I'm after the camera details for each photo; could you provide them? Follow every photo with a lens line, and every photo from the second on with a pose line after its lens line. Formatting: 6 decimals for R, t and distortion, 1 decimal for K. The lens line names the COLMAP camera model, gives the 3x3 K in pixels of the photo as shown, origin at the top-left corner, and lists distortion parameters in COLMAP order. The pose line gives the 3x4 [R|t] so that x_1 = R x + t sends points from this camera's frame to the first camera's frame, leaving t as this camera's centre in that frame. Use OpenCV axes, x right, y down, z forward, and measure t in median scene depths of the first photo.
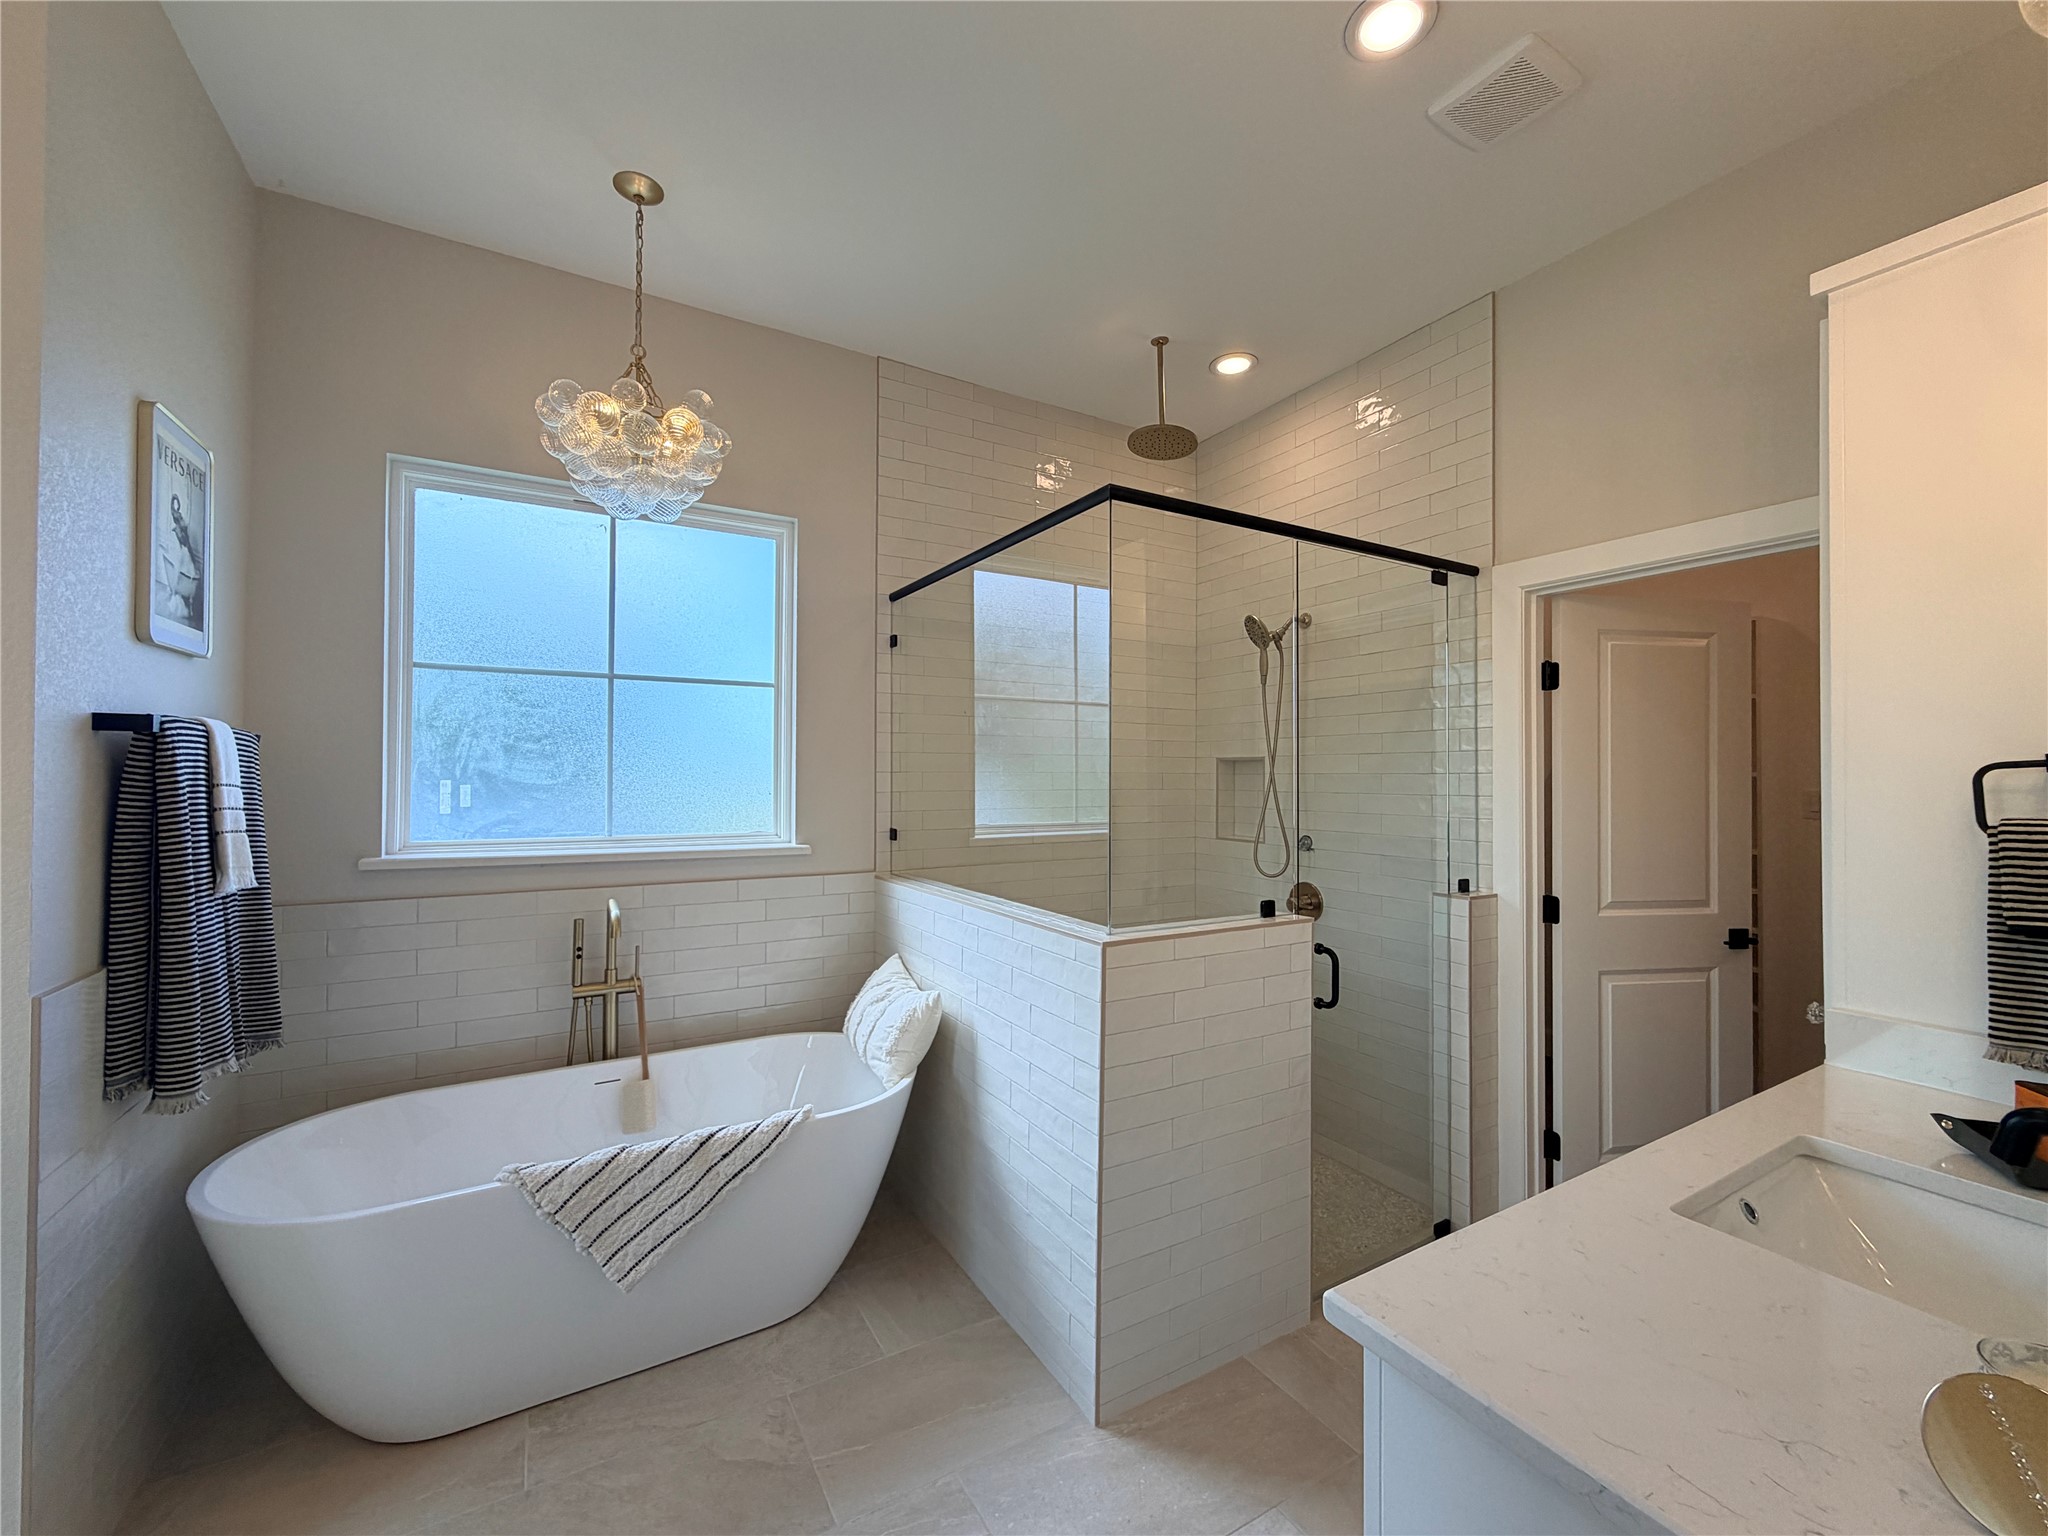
lens RADIAL K [[818.1, 0, 1020.8], [0, 818.1, 767.0], [0, 0, 1]] dist [-0.000638, 0.000088]
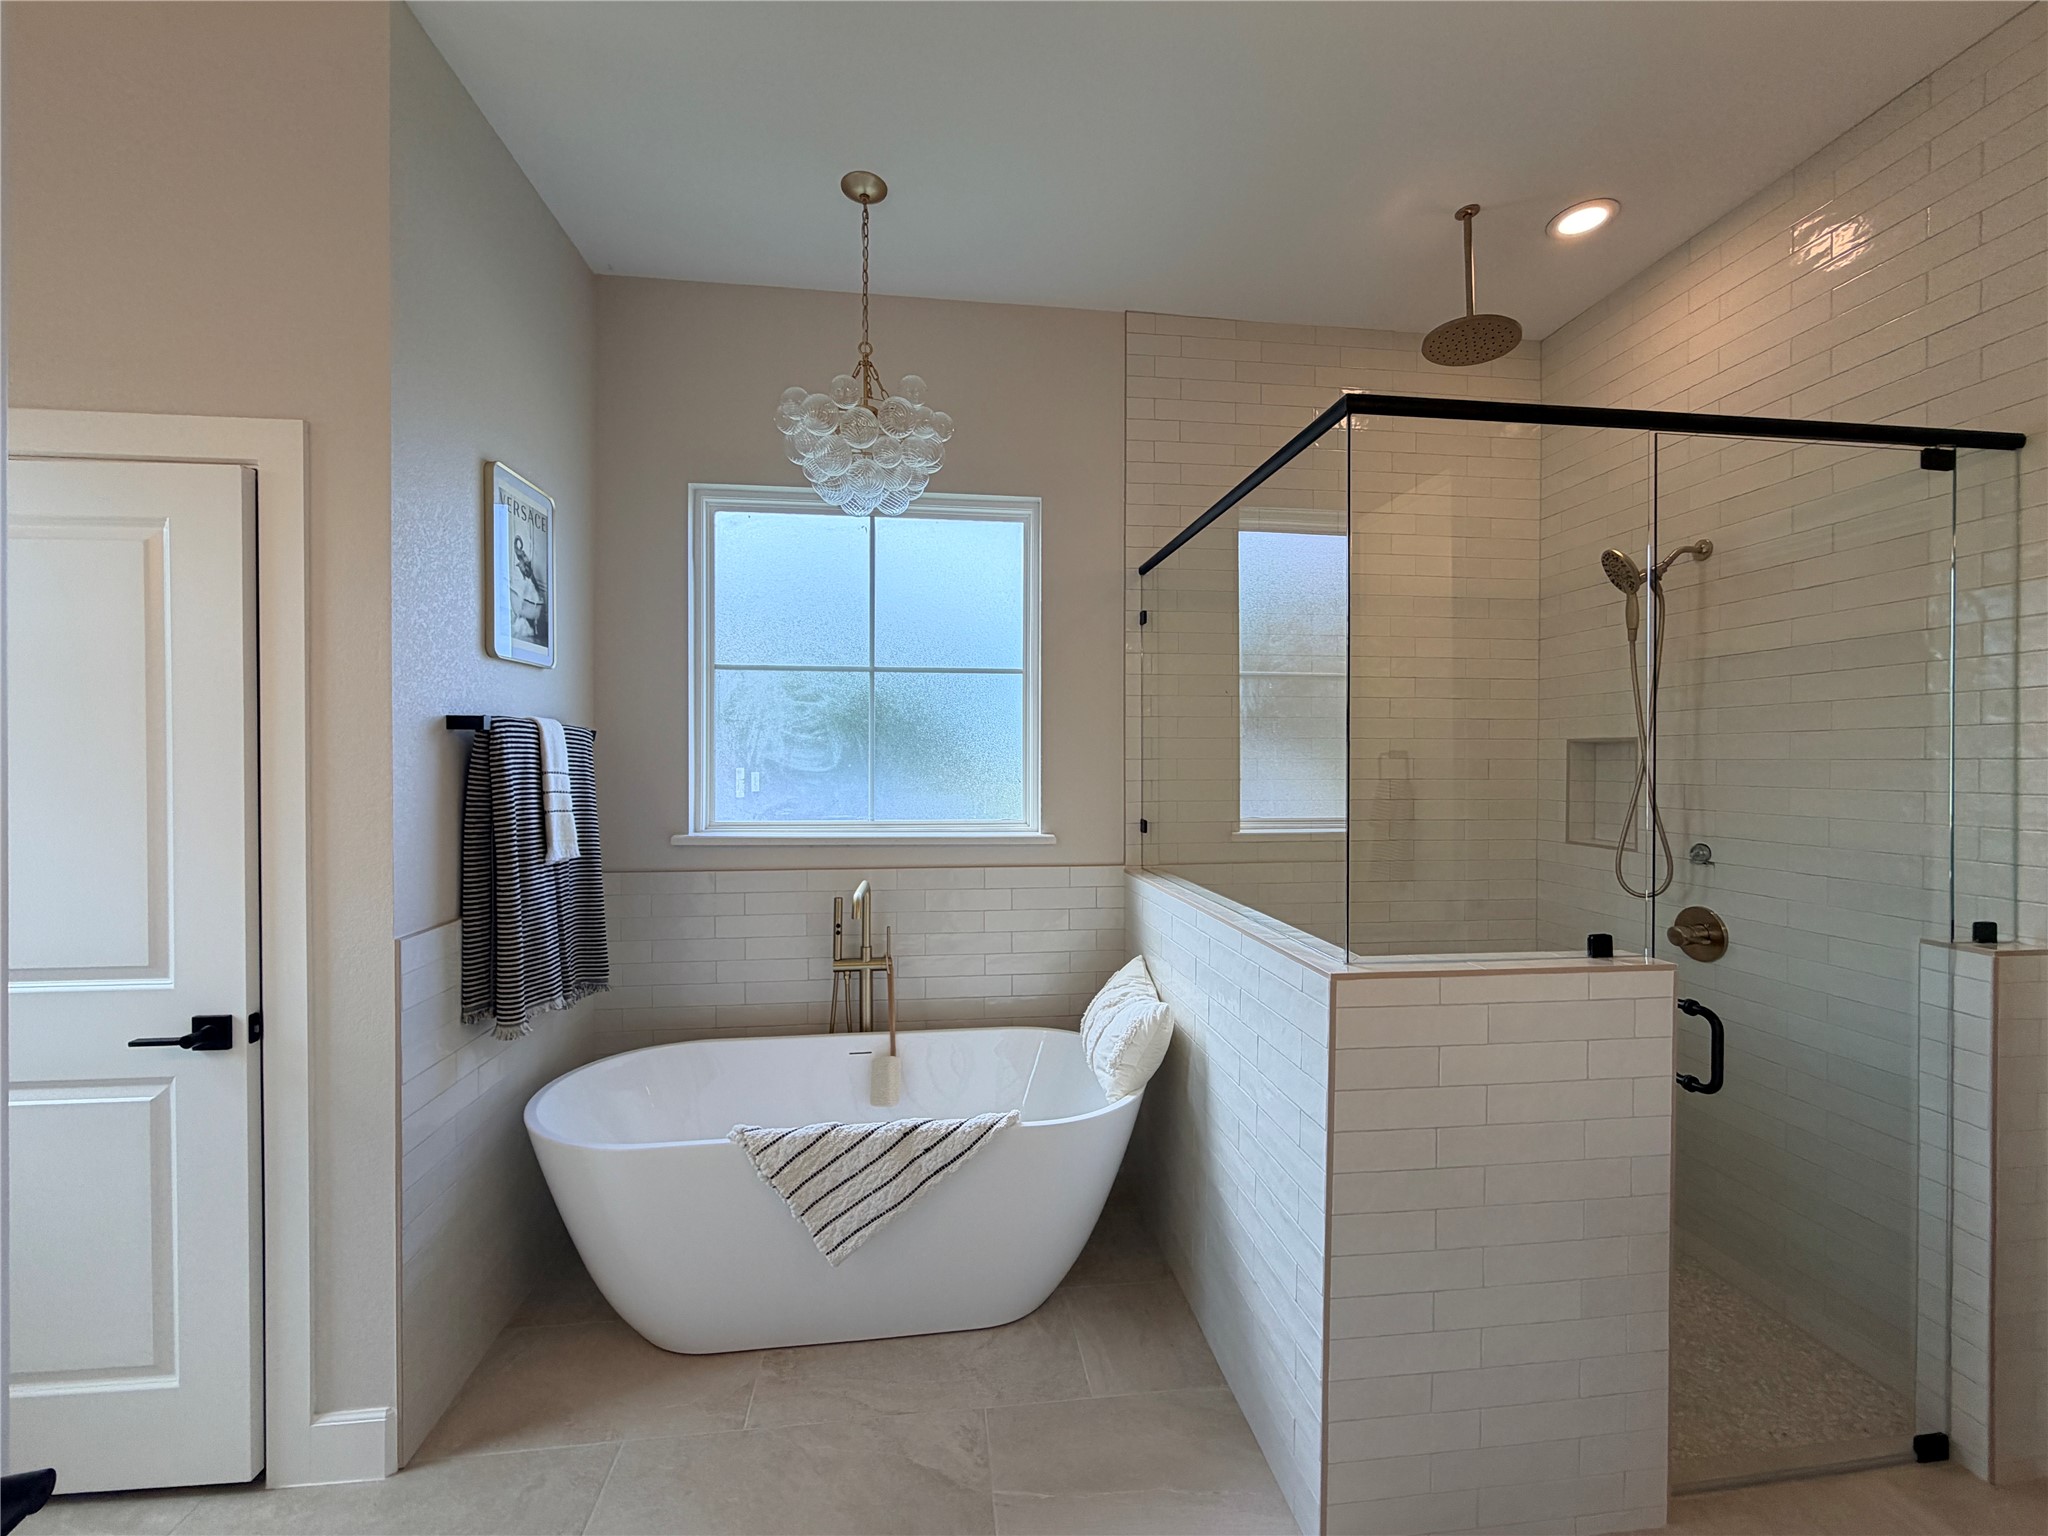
lens RADIAL K [[818.1, 0, 1022.2], [0, 818.1, 767.0], [0, 0, 1]] dist [-0.000638, 0.000088]
pose [[0.919132, 0.000758, -0.393950, 0.106321], [0.006210, 0.999846, 0.016412, -0.001434], [0.393902, -0.017531, 0.918985, 0.118459]]
